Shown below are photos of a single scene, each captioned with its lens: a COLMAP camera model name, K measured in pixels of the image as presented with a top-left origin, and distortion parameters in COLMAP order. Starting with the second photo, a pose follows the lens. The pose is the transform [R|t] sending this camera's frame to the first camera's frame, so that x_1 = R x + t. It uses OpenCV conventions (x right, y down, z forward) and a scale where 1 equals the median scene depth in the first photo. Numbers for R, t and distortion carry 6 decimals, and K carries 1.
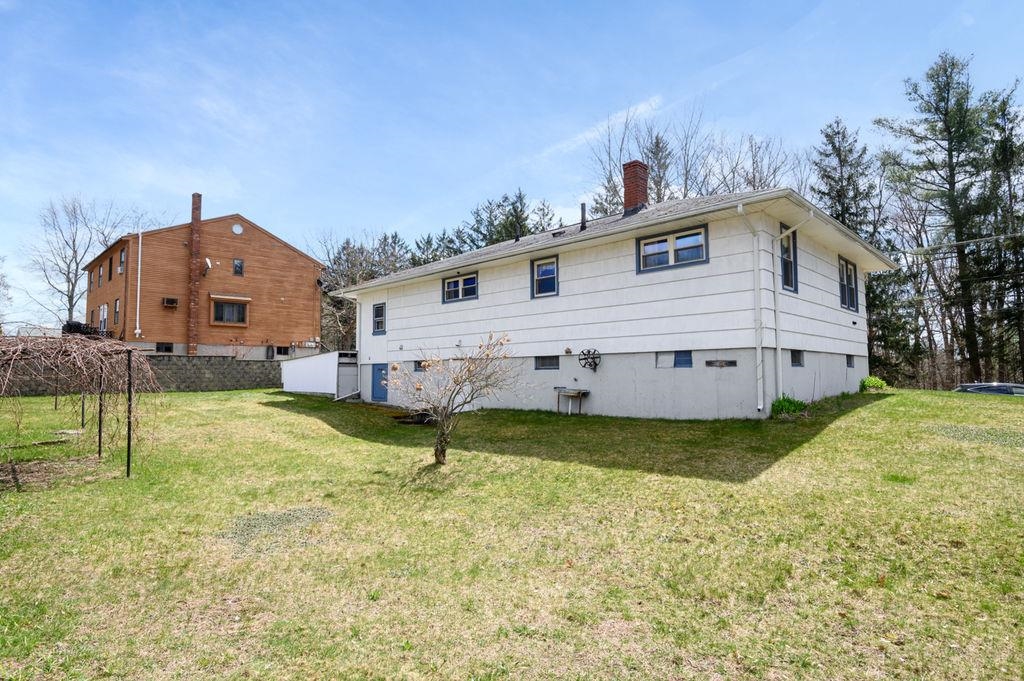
lens RADIAL K [[560.1, 0, 512.0], [0, 560.1, 340.5], [0, 0, 1]] dist [-0.001143, 0.001416]
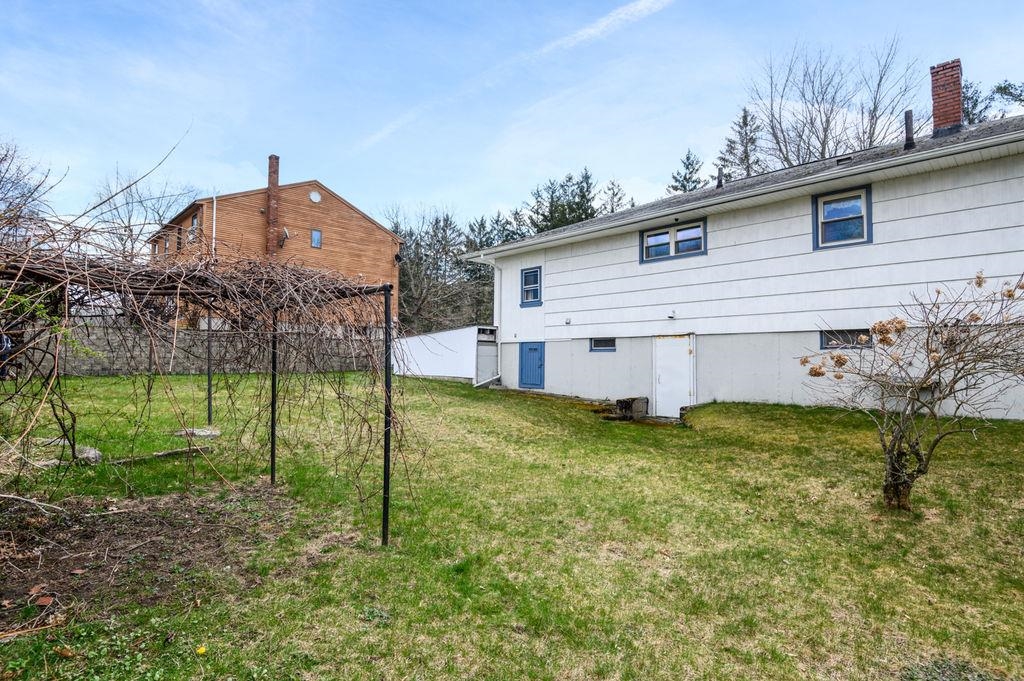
lens RADIAL K [[498.2, 0, 531.6], [0, 498.2, 330.2], [0, 0, 1]] dist [-0.001920, -0.001019]
pose [[0.999672, 0.001358, 0.025587, -0.156394], [-0.001675, 0.999922, 0.012359, 0.009527], [-0.025568, -0.012398, 0.999596, 0.168822]]
